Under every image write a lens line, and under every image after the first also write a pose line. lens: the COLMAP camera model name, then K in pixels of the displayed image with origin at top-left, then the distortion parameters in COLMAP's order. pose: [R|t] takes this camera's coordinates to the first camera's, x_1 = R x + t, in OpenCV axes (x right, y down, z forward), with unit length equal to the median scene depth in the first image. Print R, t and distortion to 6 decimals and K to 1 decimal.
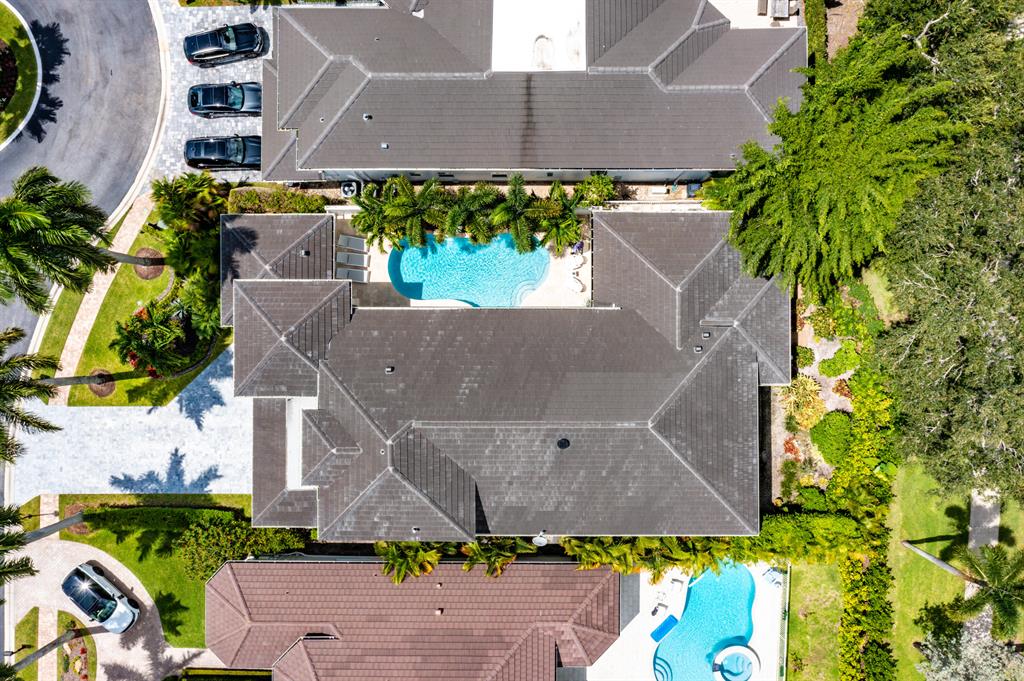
lens RADIAL K [[794.0, 0, 511.4], [0, 794.0, 340.6], [0, 0, 1]] dist [0.001280, 0.002587]
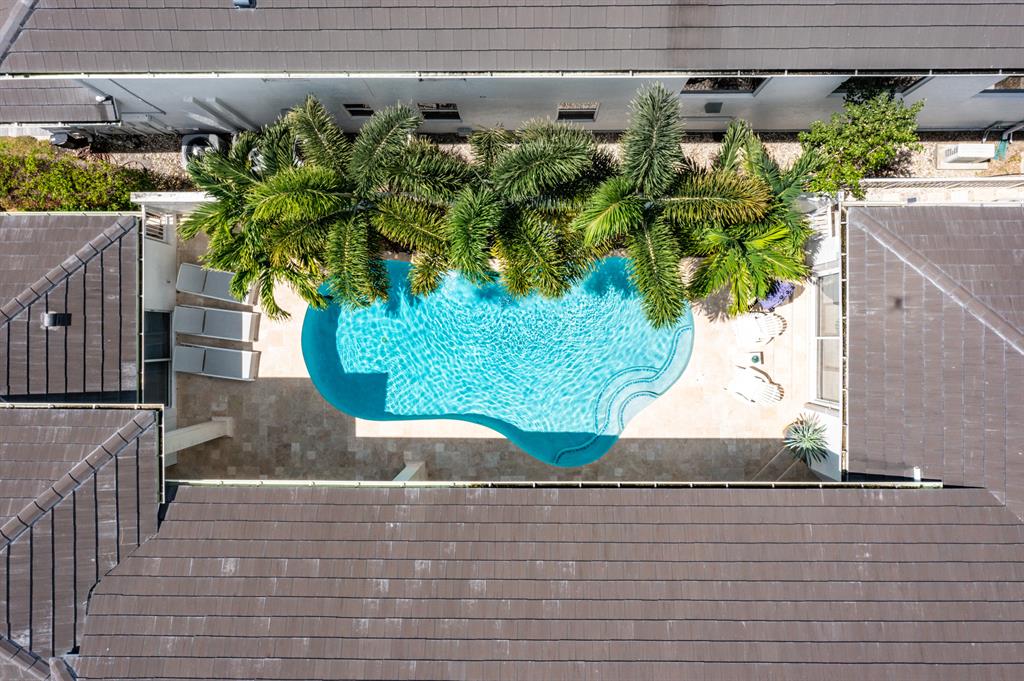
lens RADIAL K [[794.0, 0, 512.6], [0, 794.0, 340.1], [0, 0, 1]] dist [0.001280, 0.002587]
pose [[0.999983, -0.000654, -0.005774, -0.045960], [0.000645, 0.999998, -0.001668, -0.098547], [0.005776, 0.001664, 0.999982, 0.624917]]
